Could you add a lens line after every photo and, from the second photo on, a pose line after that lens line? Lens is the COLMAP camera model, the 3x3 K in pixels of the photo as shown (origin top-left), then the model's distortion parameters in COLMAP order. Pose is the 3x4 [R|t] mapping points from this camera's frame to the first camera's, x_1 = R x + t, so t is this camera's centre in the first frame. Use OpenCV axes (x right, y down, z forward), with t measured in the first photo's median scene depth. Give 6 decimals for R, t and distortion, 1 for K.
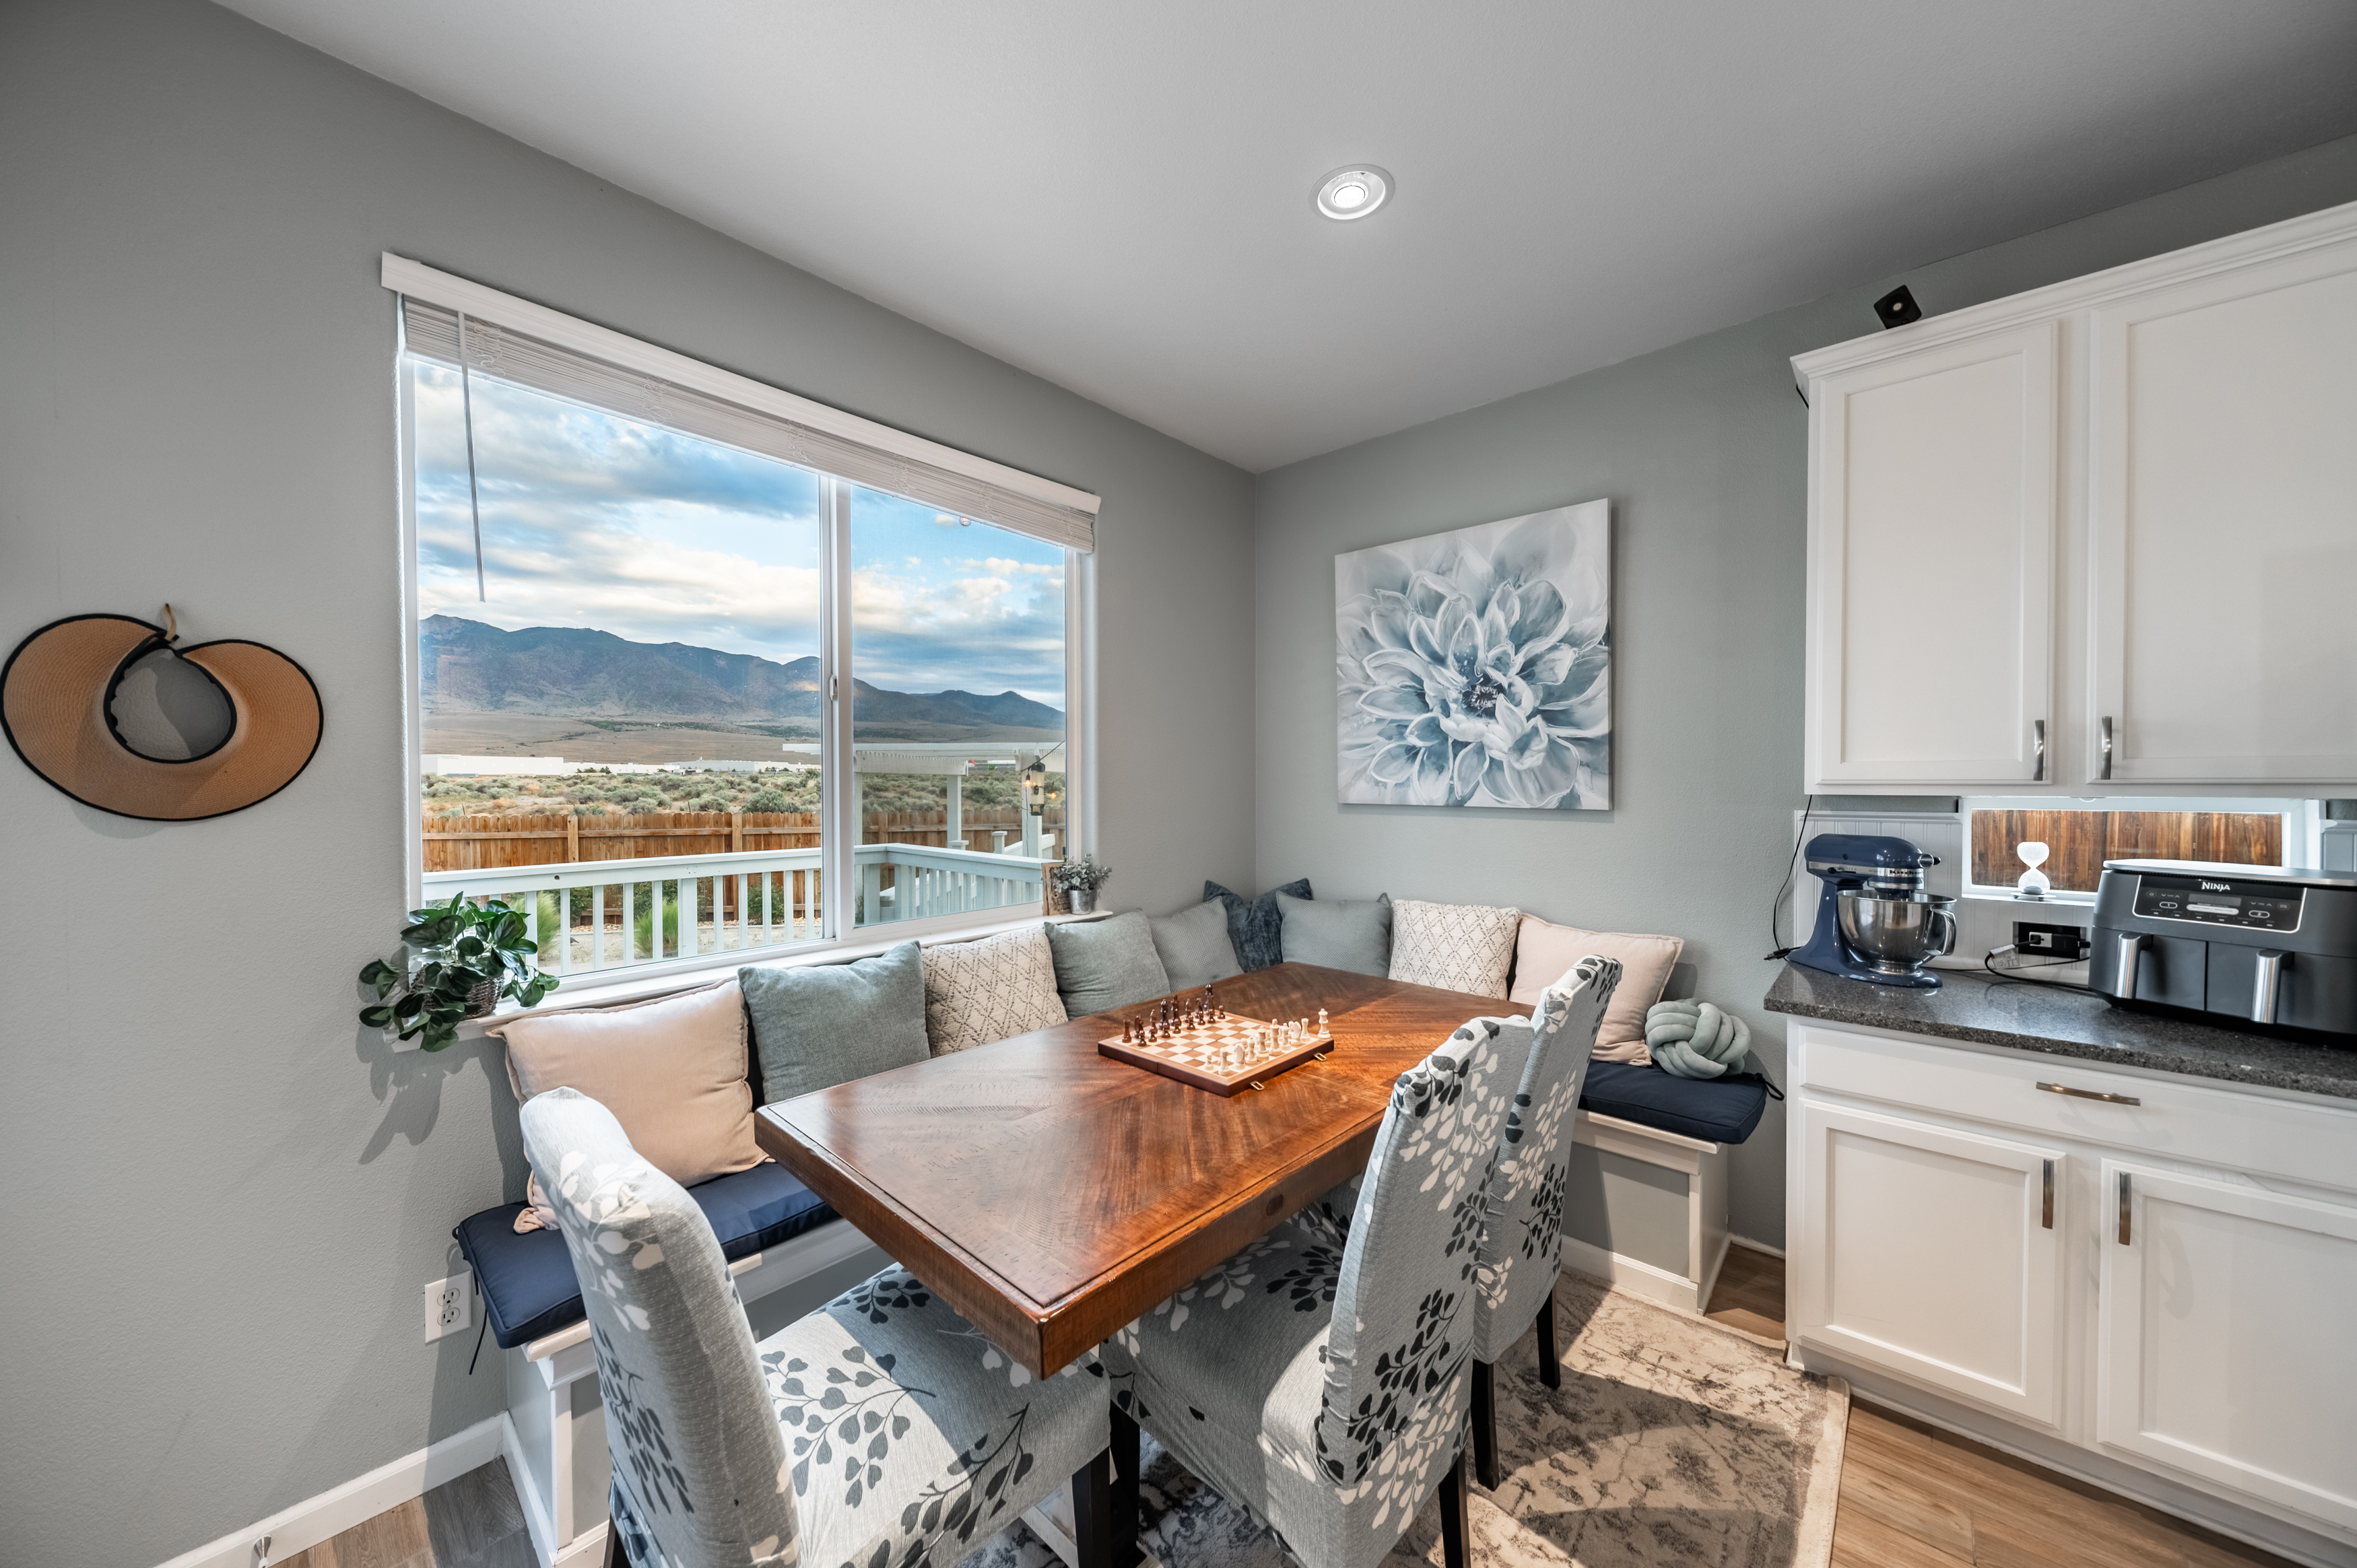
lens RADIAL K [[820.5, 0, 1159.9], [0, 820.5, 787.7], [0, 0, 1]] dist [0.008064, -0.000393]
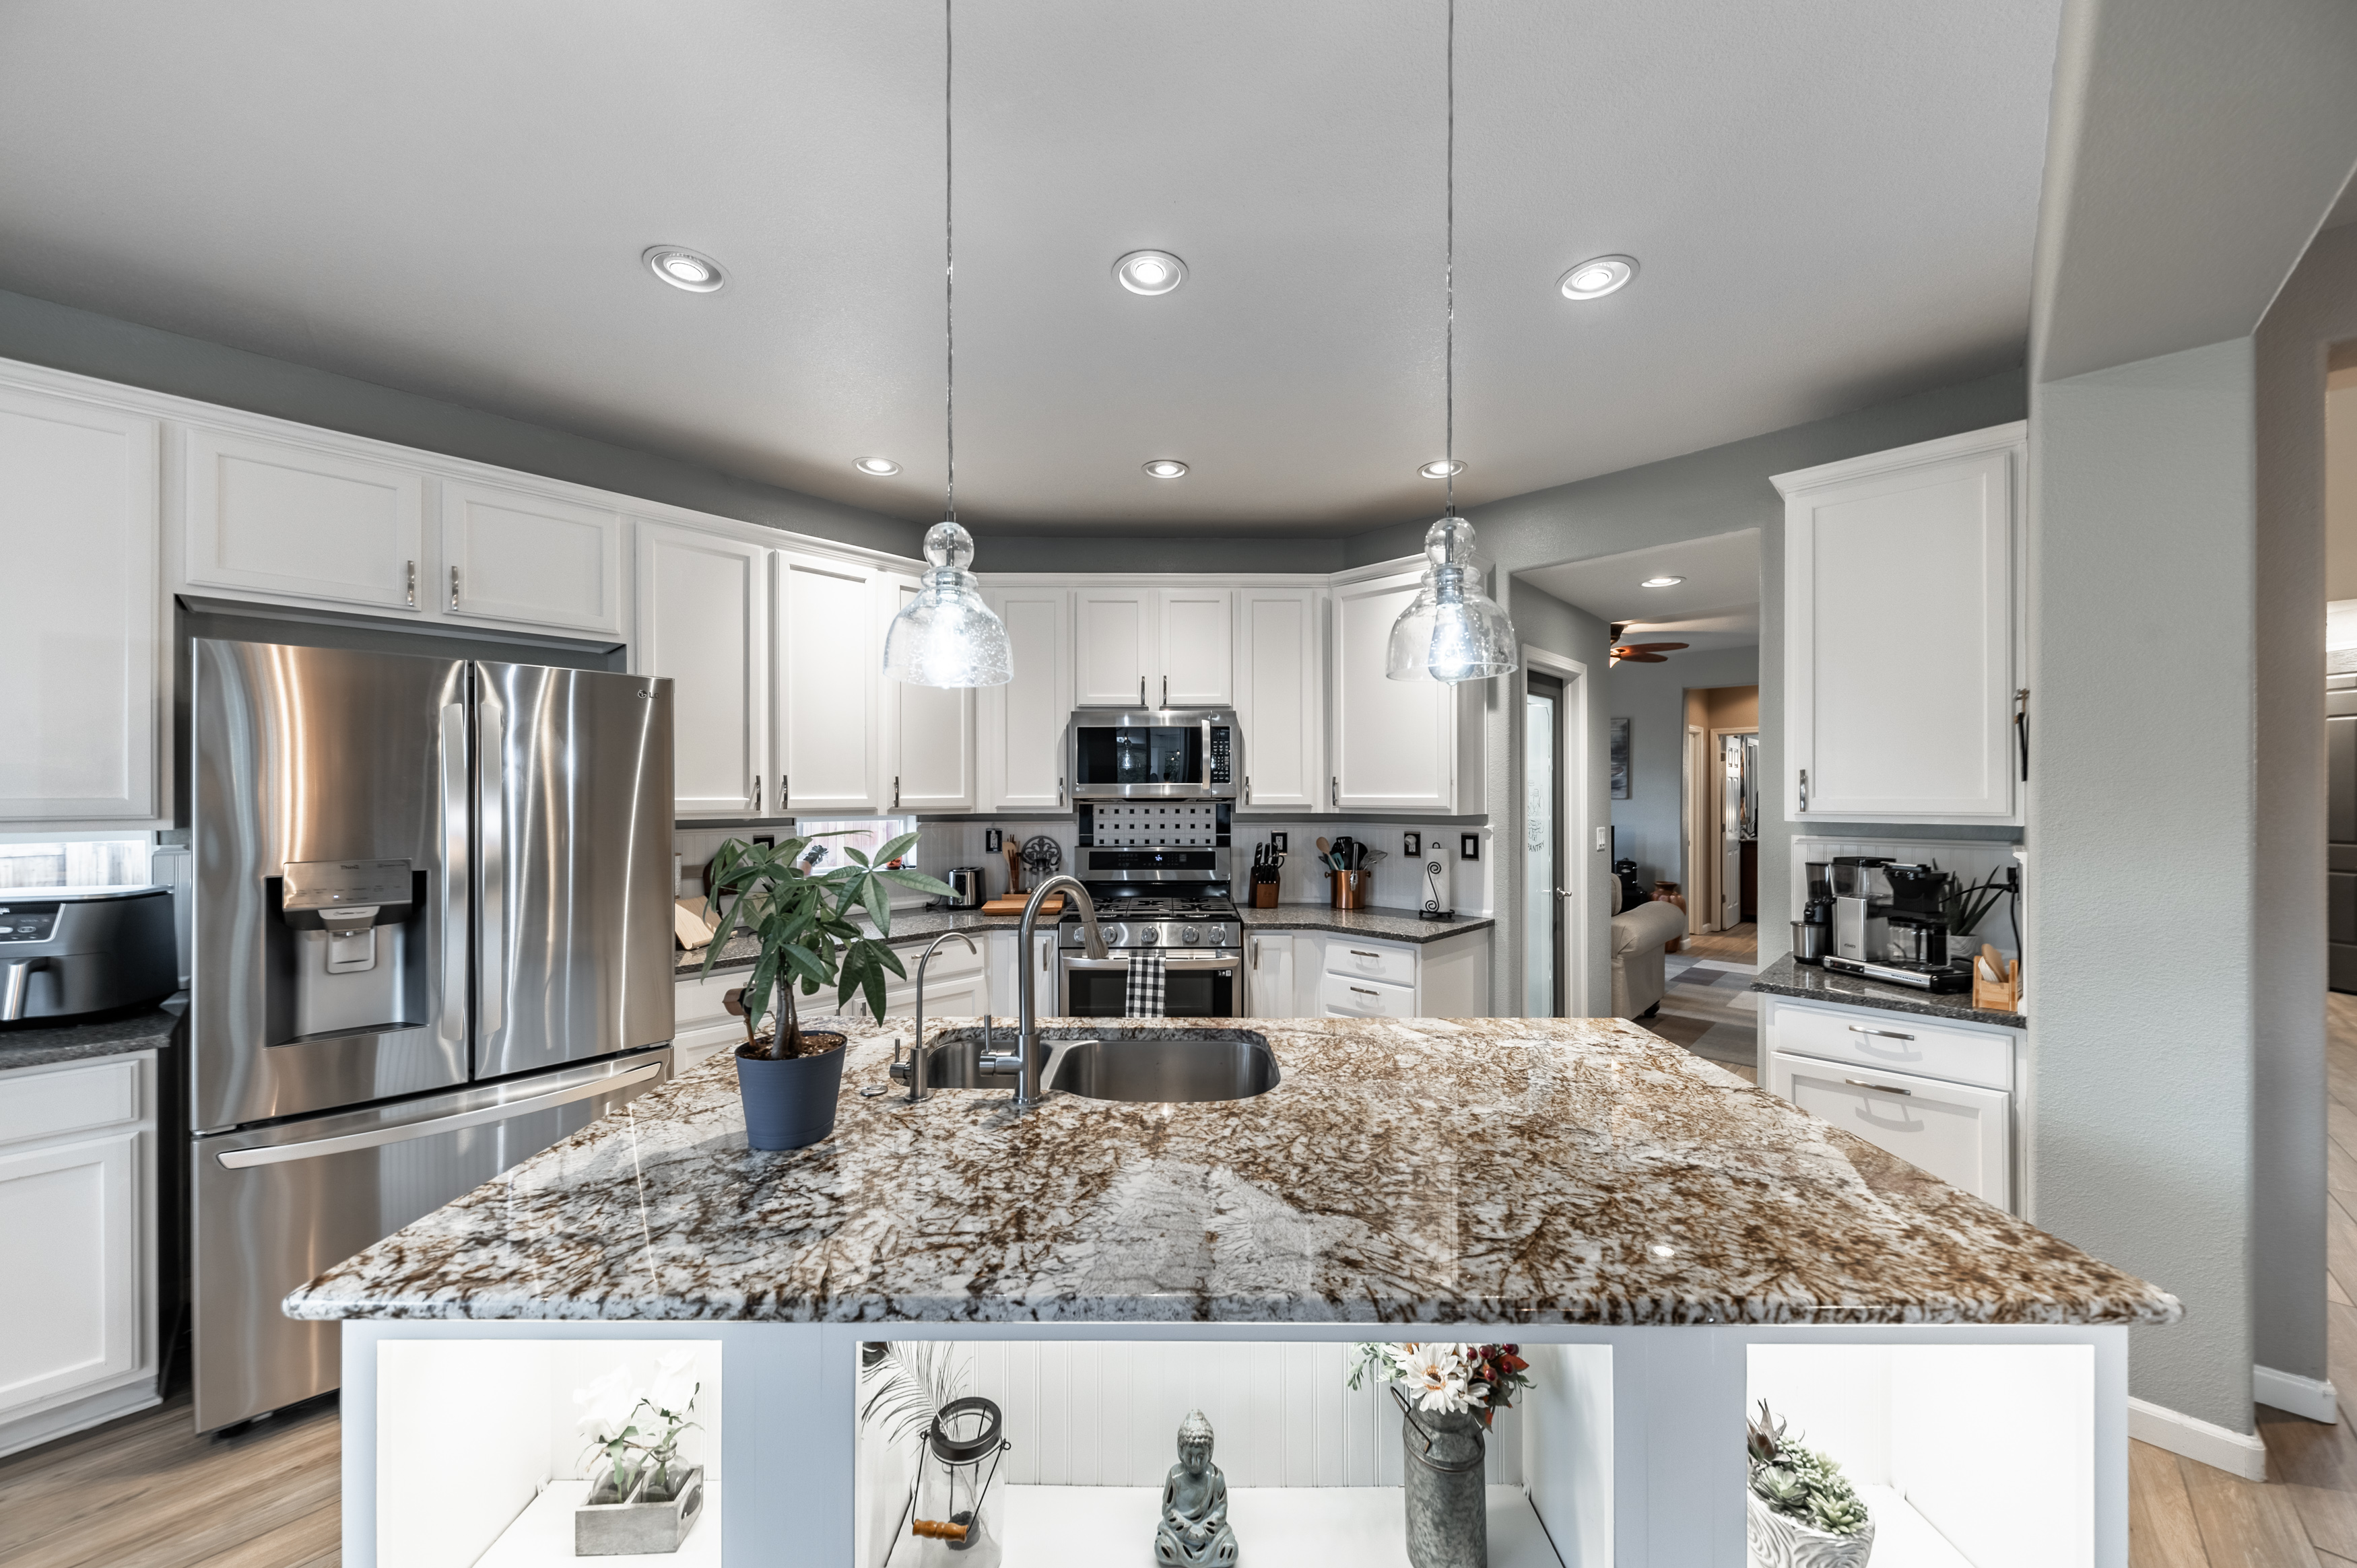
lens RADIAL K [[820.5, 0, 1171.7], [0, 820.5, 794.3], [0, 0, 1]] dist [0.008064, -0.000393]
pose [[0.029824, 0.003317, 0.999550, 0.084162], [0.011450, 0.999928, -0.003660, -0.012113], [-0.999490, 0.011554, 0.029784, -0.390190]]
